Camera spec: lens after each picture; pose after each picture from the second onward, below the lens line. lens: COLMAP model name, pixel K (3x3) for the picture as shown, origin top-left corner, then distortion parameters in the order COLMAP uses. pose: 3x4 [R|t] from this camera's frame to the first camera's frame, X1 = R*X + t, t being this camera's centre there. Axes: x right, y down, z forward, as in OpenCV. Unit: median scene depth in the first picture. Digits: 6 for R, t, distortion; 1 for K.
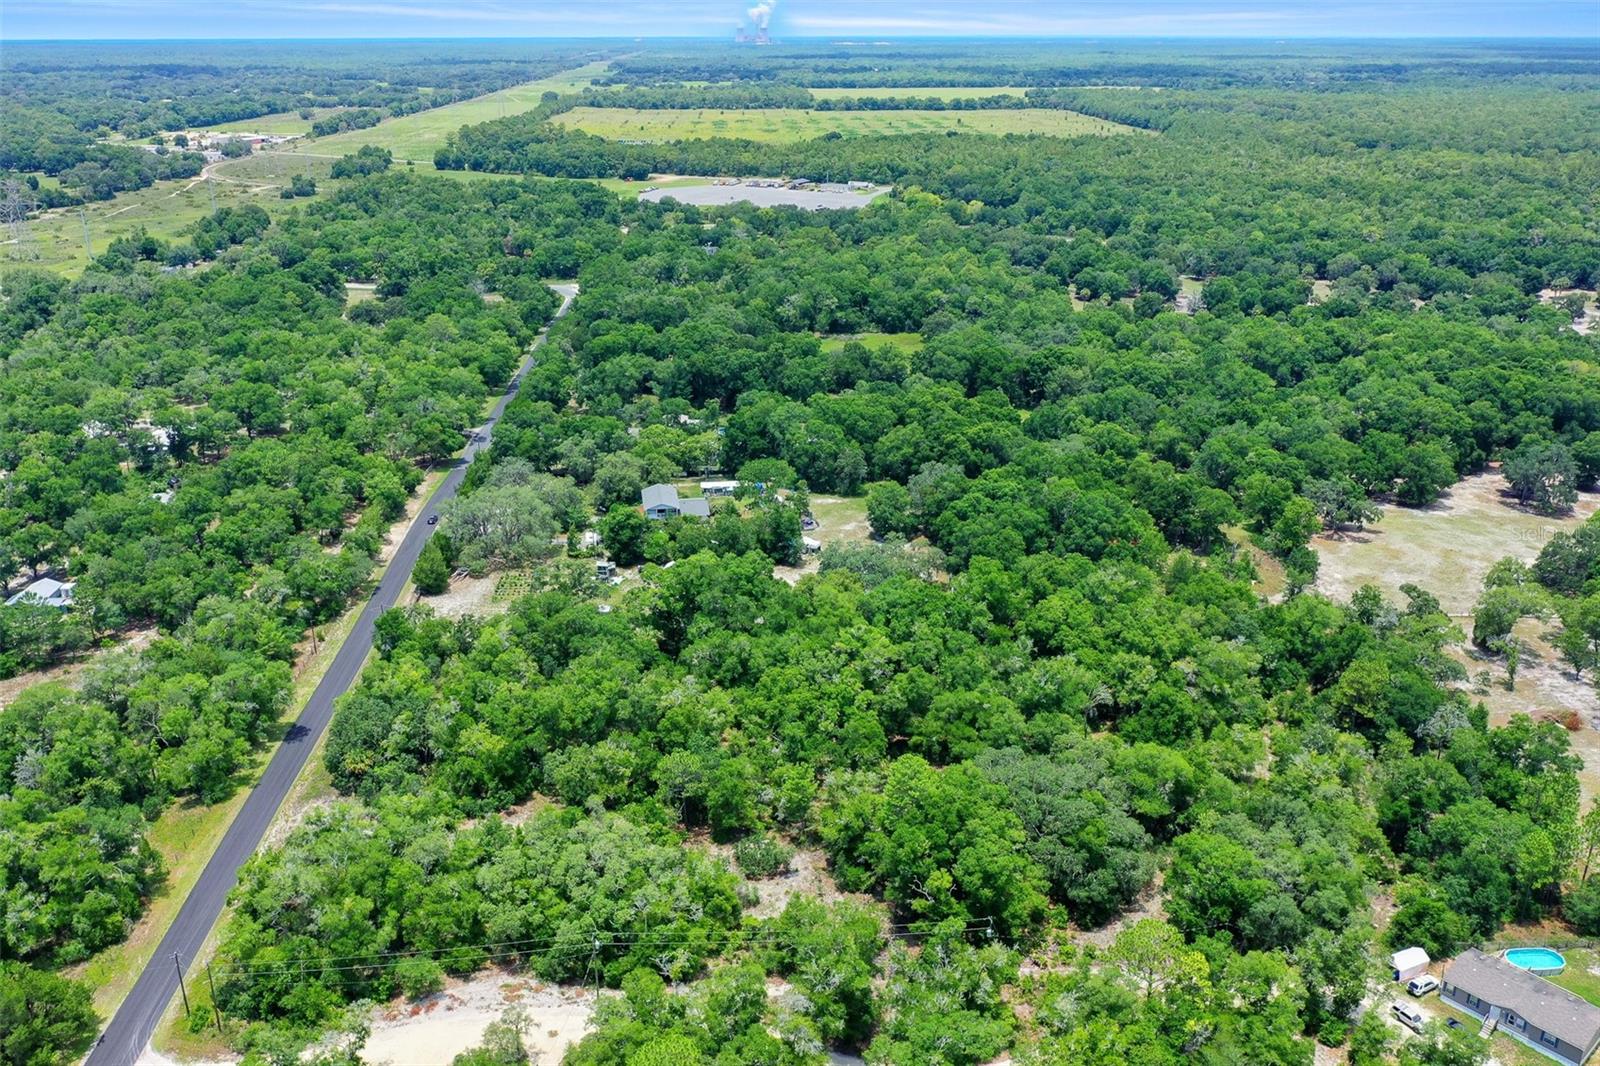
lens RADIAL K [[1262.9, 0, 799.1], [0, 1262.9, 523.4], [0, 0, 1]] dist [0.002306, -0.000213]
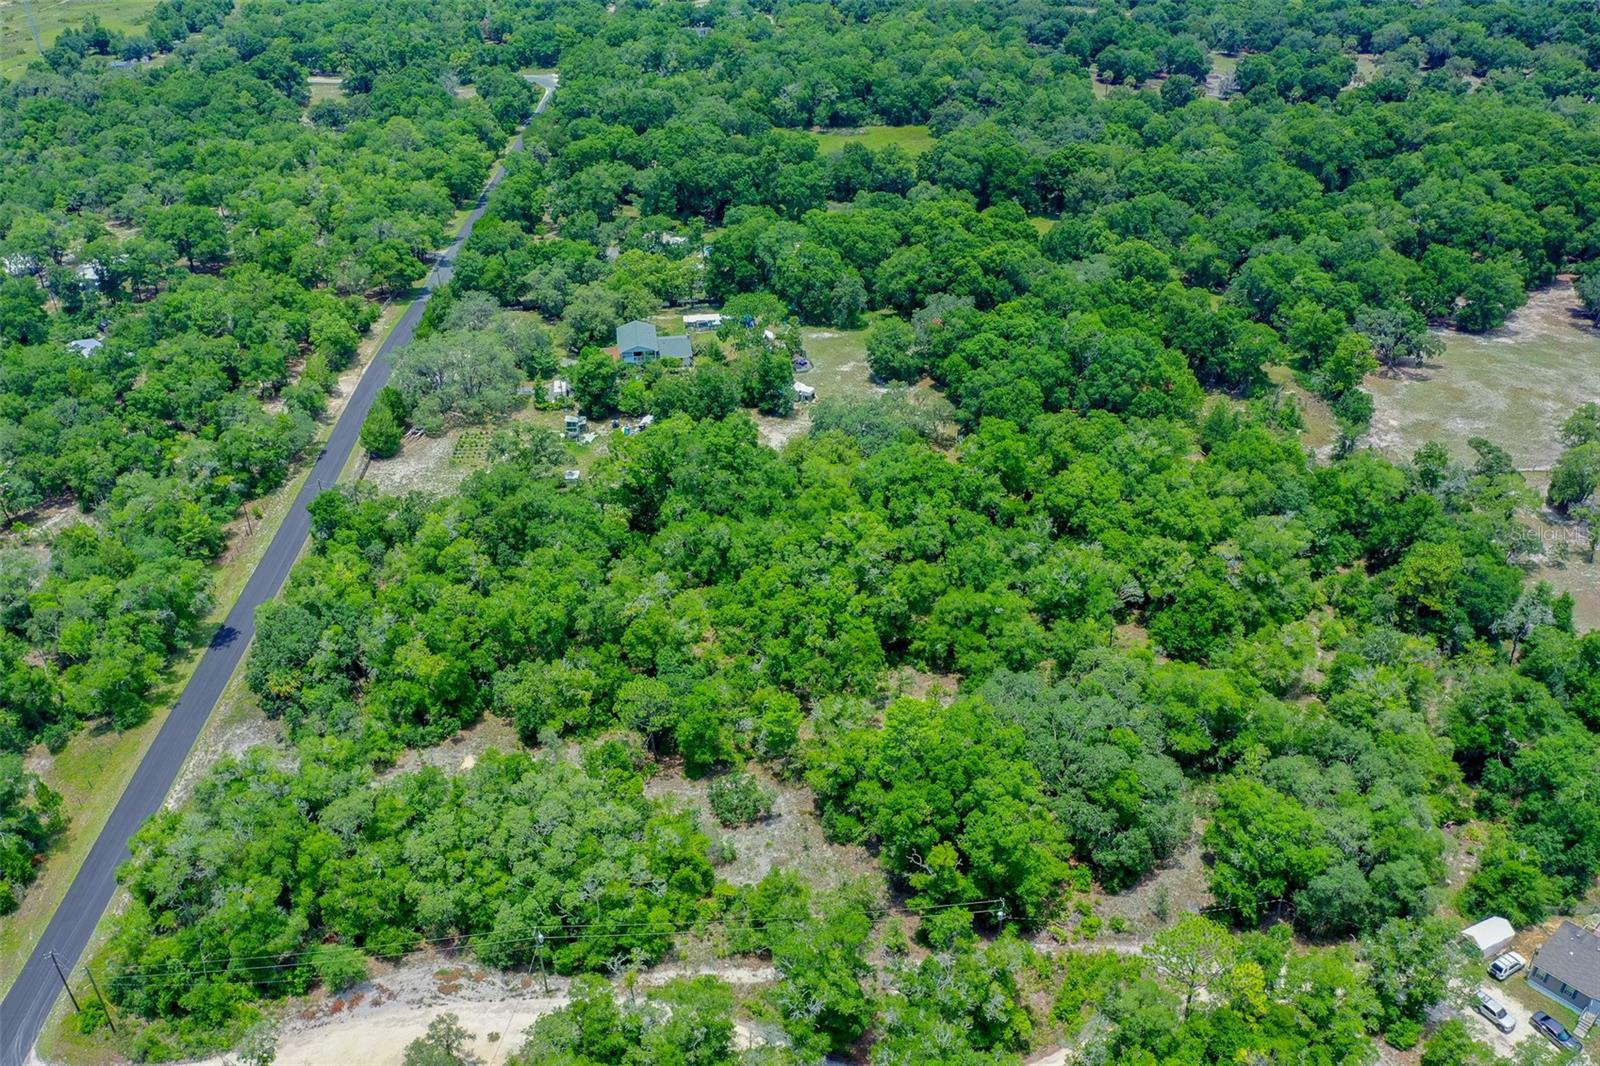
lens RADIAL K [[1262.9, 0, 799.1], [0, 1262.9, 523.4], [0, 0, 1]] dist [0.002306, -0.000213]
pose [[0.999841, -0.015343, -0.009047, 0.014870], [0.016616, 0.986430, 0.163341, -0.044044], [0.006418, -0.163465, 0.986528, 0.113927]]
